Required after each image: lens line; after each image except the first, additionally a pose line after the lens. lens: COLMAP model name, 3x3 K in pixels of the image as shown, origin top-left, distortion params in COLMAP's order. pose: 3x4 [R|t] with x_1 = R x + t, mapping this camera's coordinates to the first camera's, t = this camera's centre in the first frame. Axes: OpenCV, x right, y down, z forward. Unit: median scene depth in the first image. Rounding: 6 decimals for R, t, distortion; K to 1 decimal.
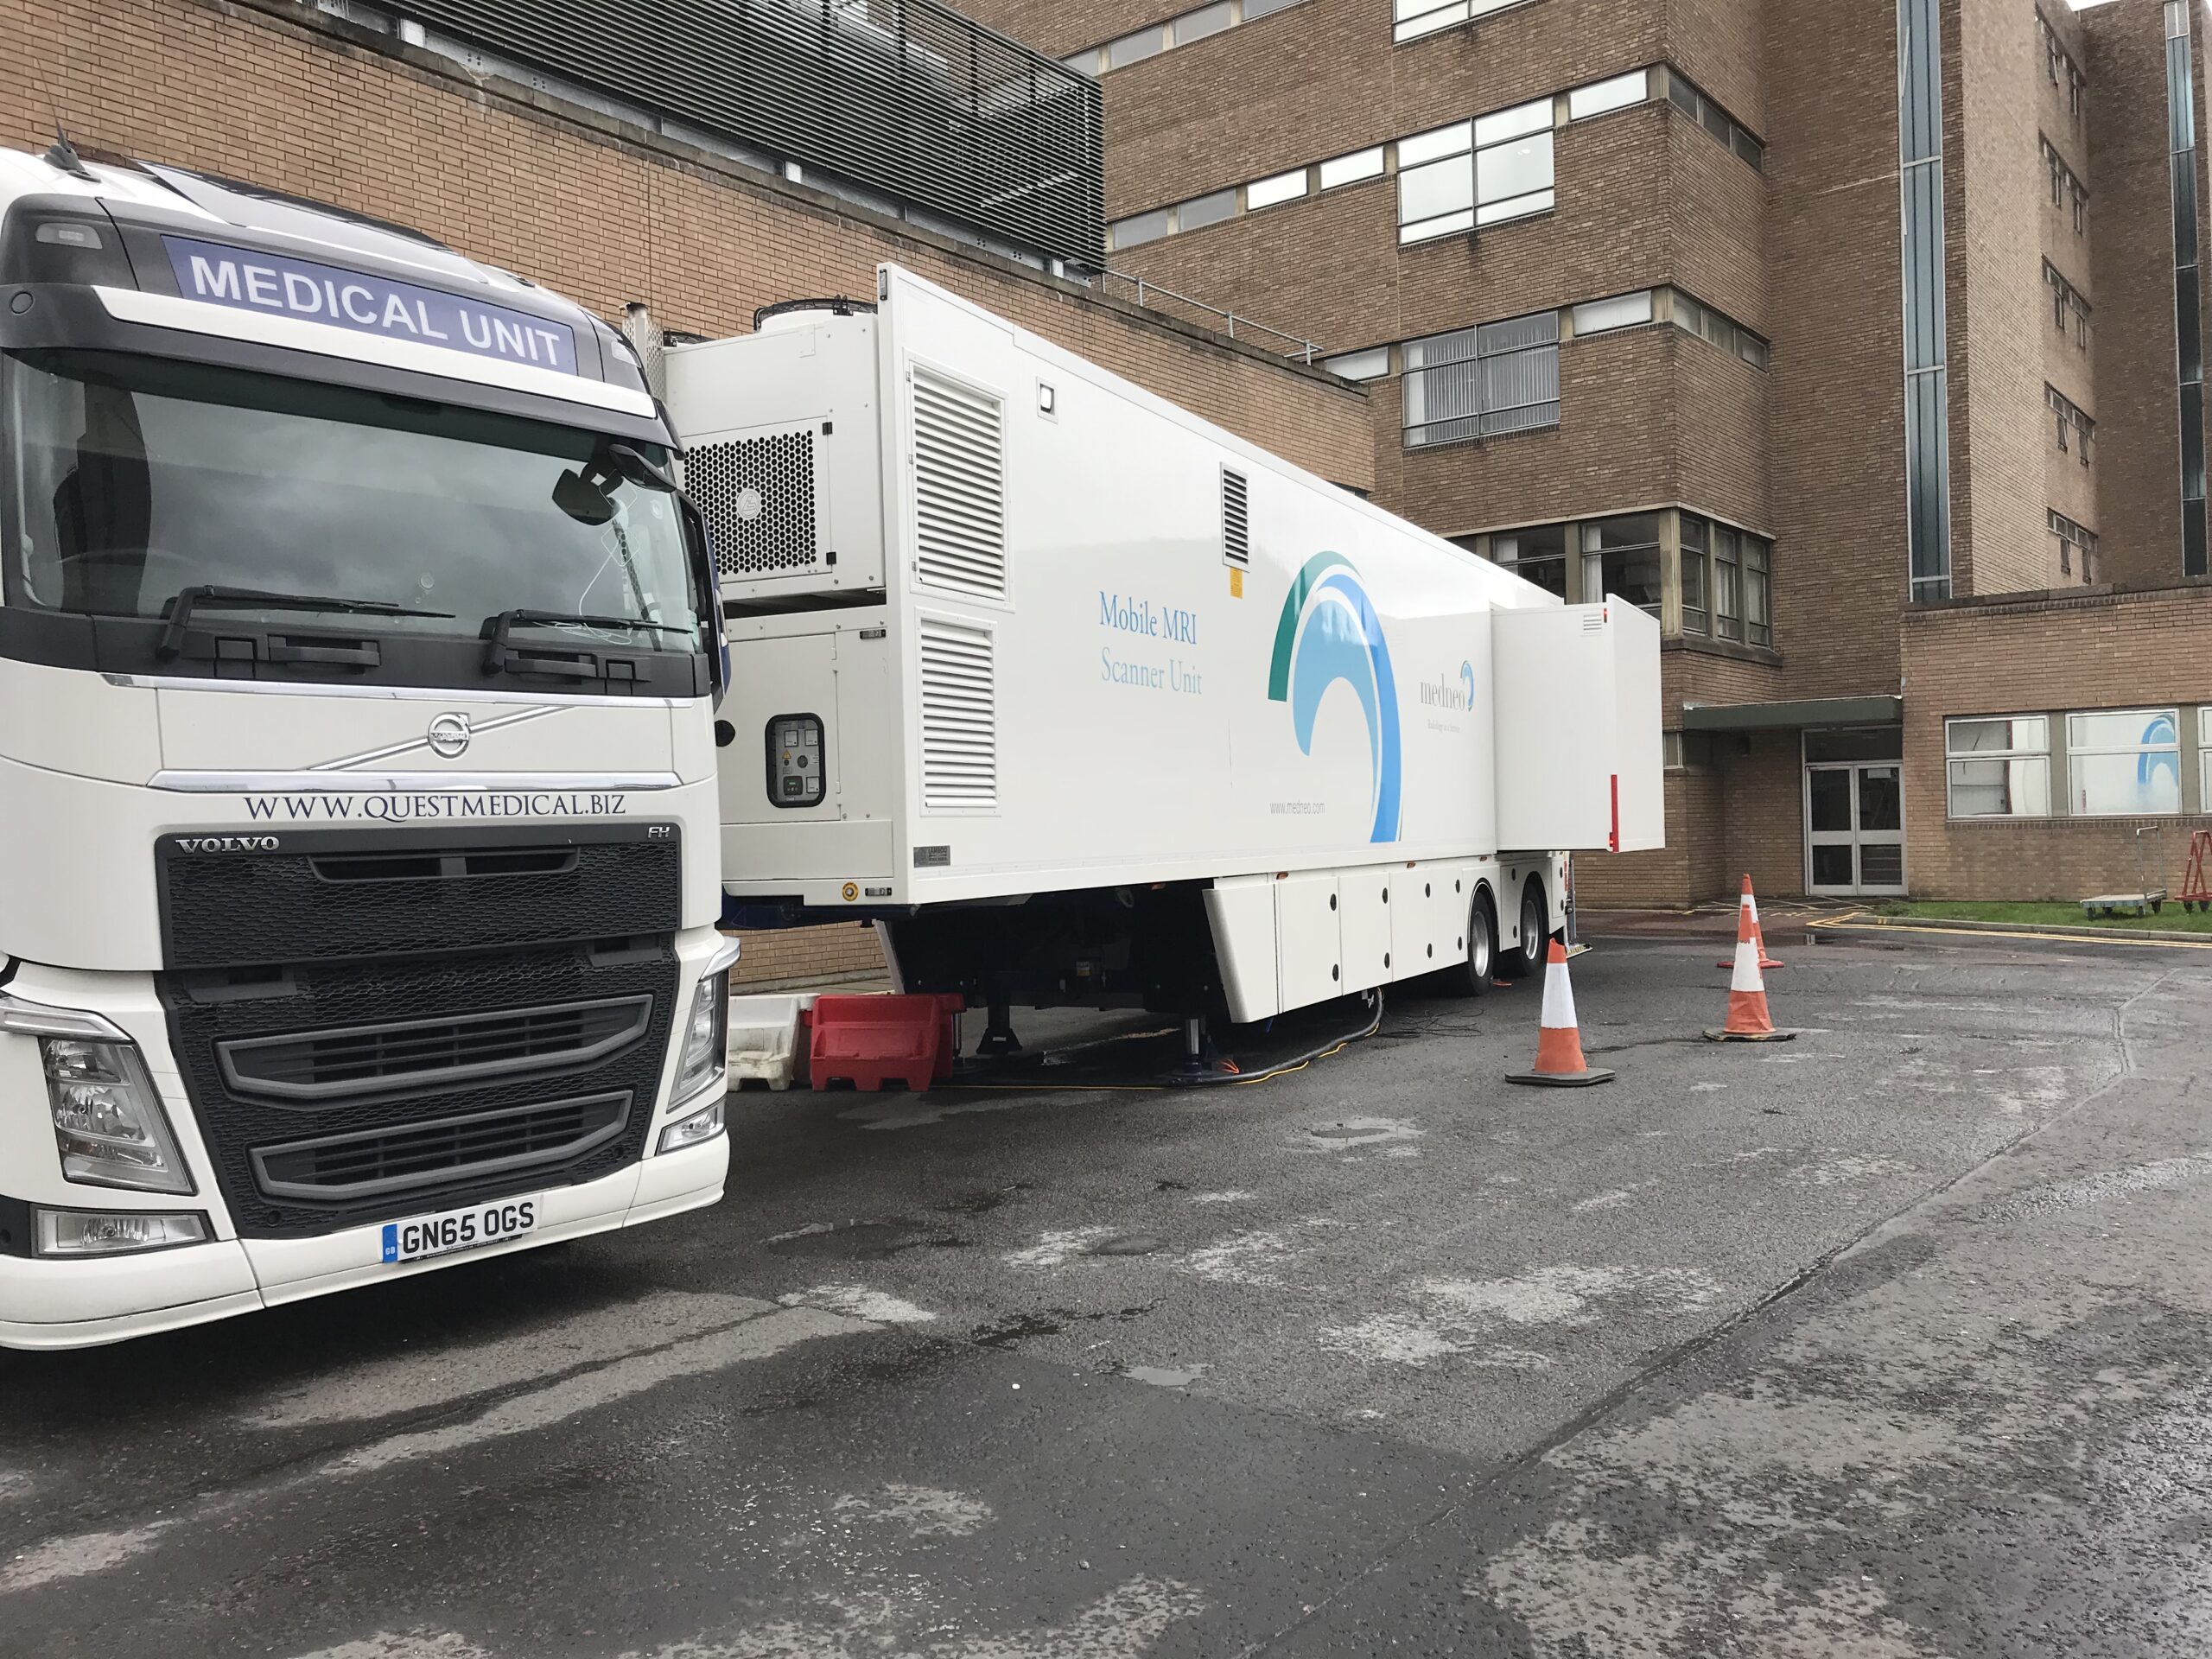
lens RADIAL K [[1798.5, 0, 1106.0], [0, 1798.5, 829.5], [0, 0, 1]] dist [0.012828, 0.000614]
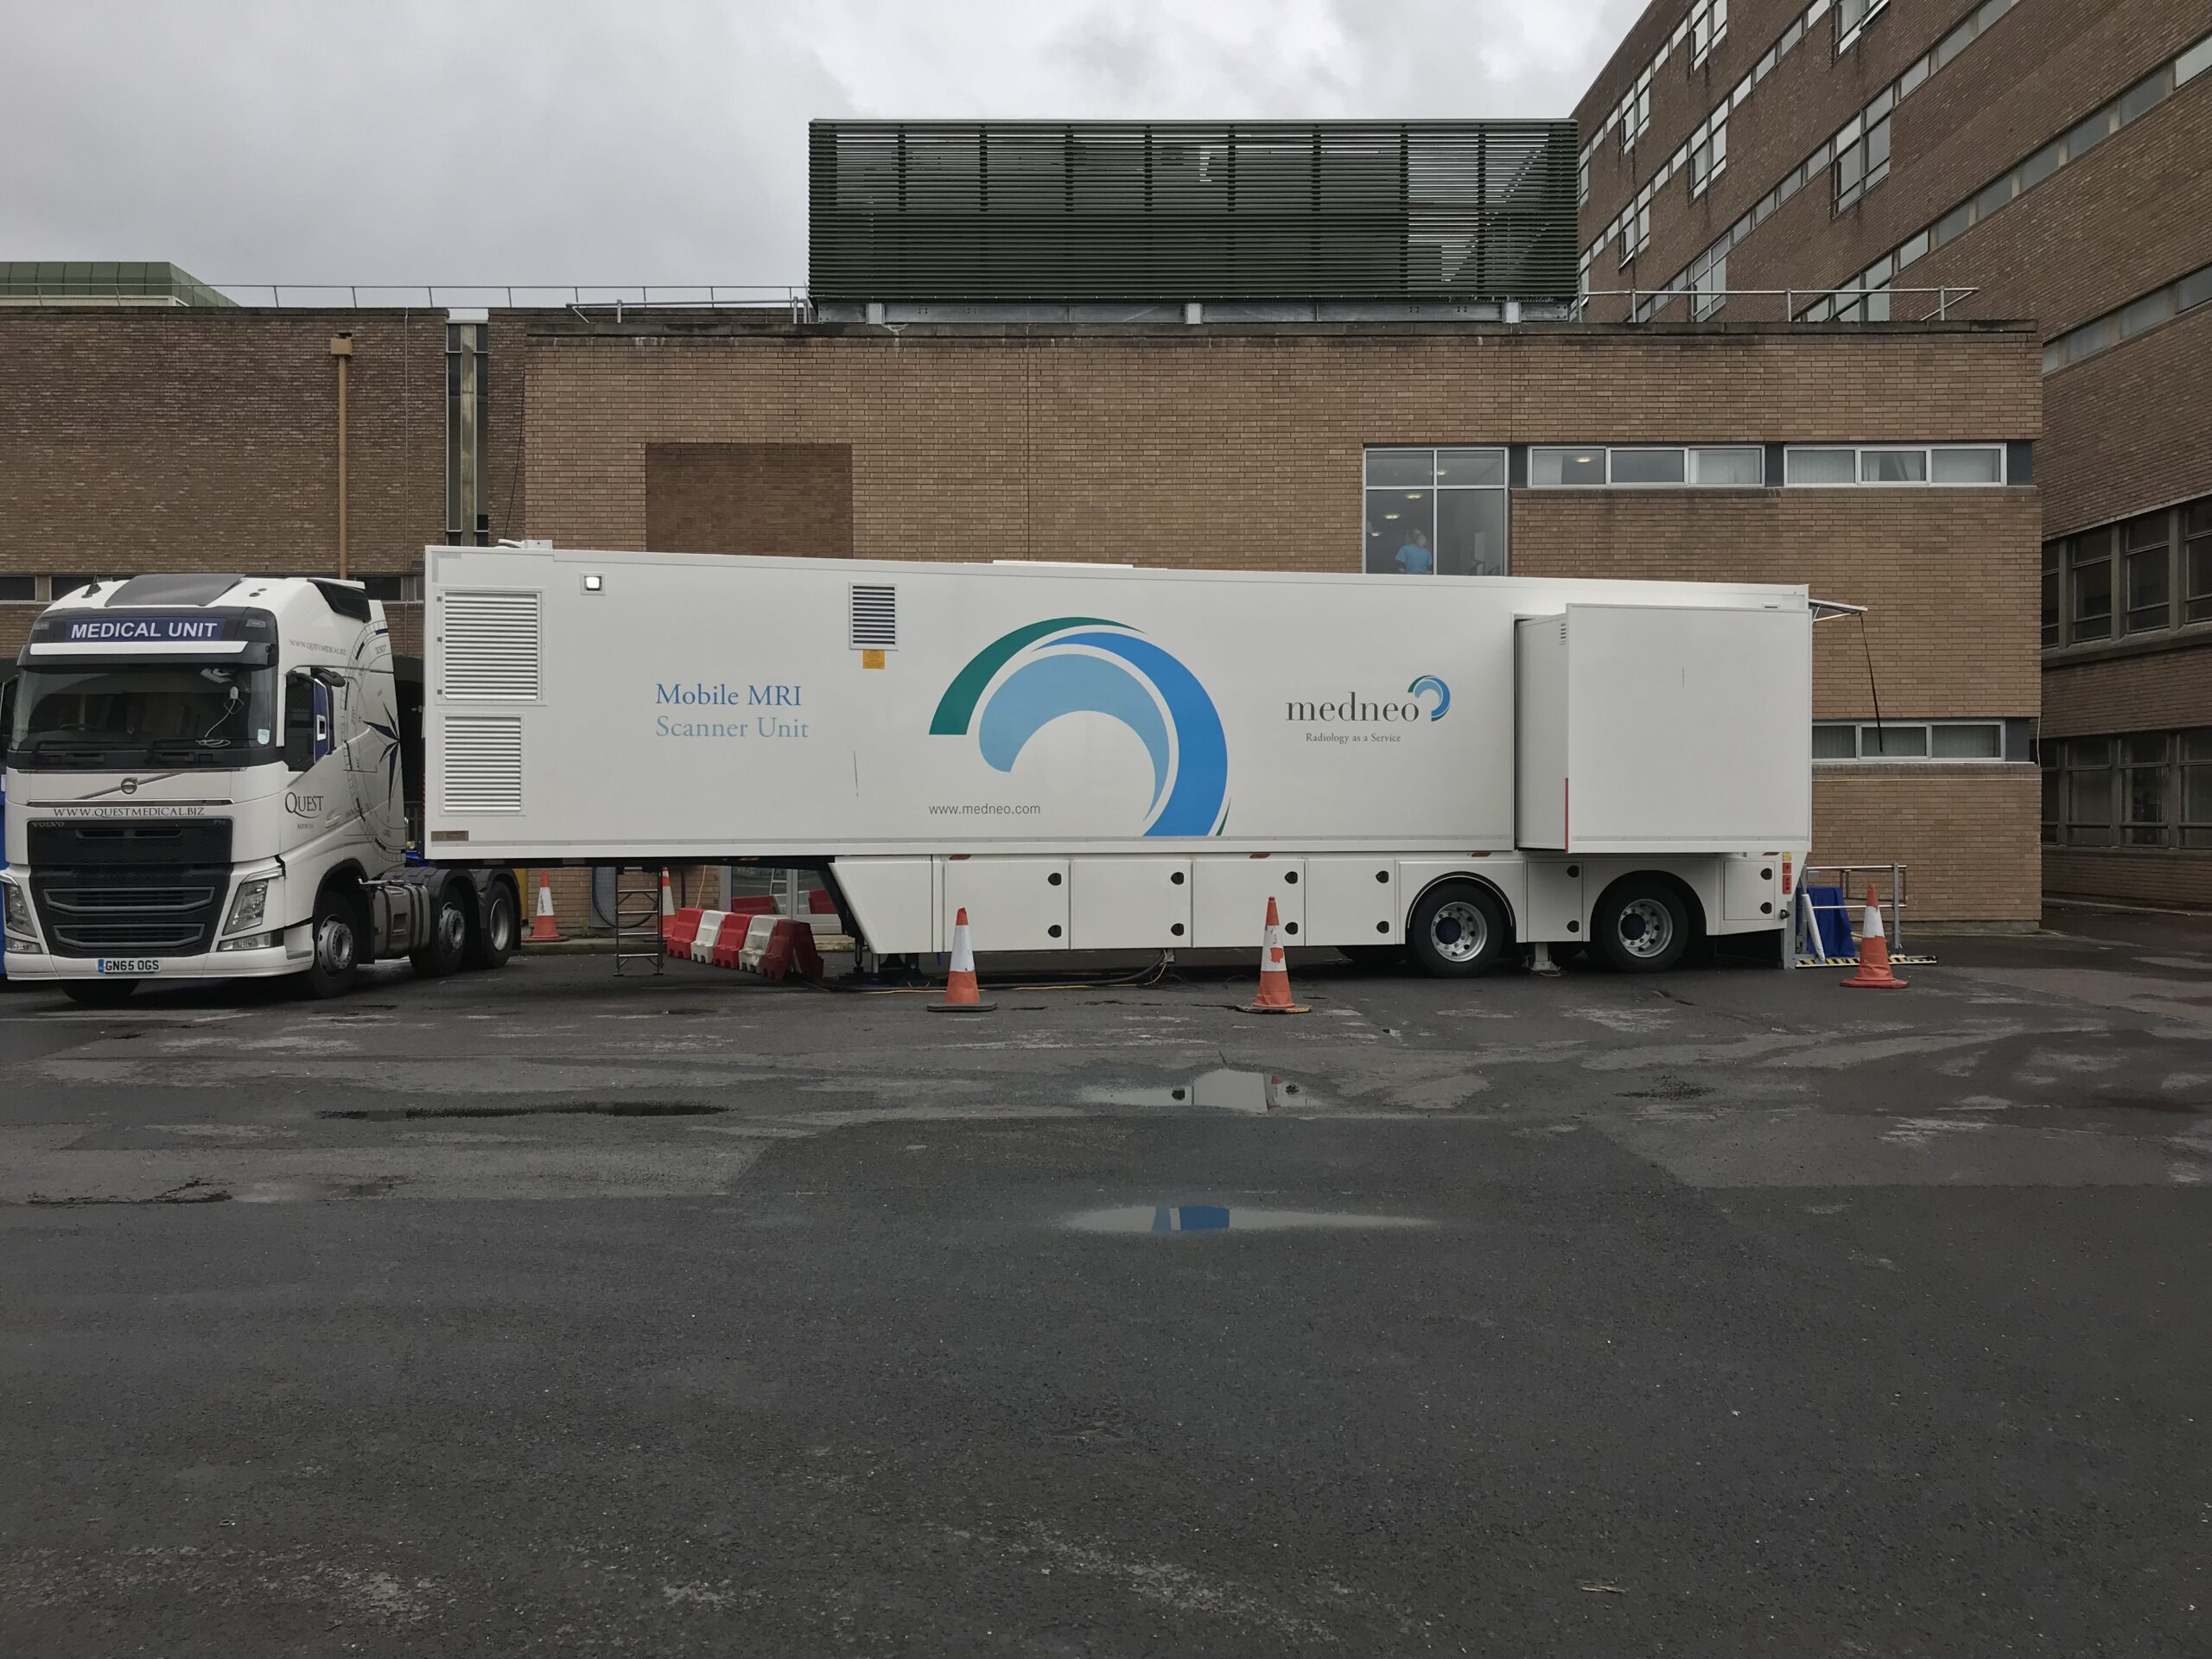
lens RADIAL K [[1798.5, 0, 1106.0], [0, 1798.5, 829.5], [0, 0, 1]] dist [0.012828, 0.000614]
pose [[0.627882, 0.025921, -0.777877, 2.460110], [-0.009986, 0.999631, 0.025250, -0.063873], [0.778244, -0.008086, 0.627910, 0.389474]]
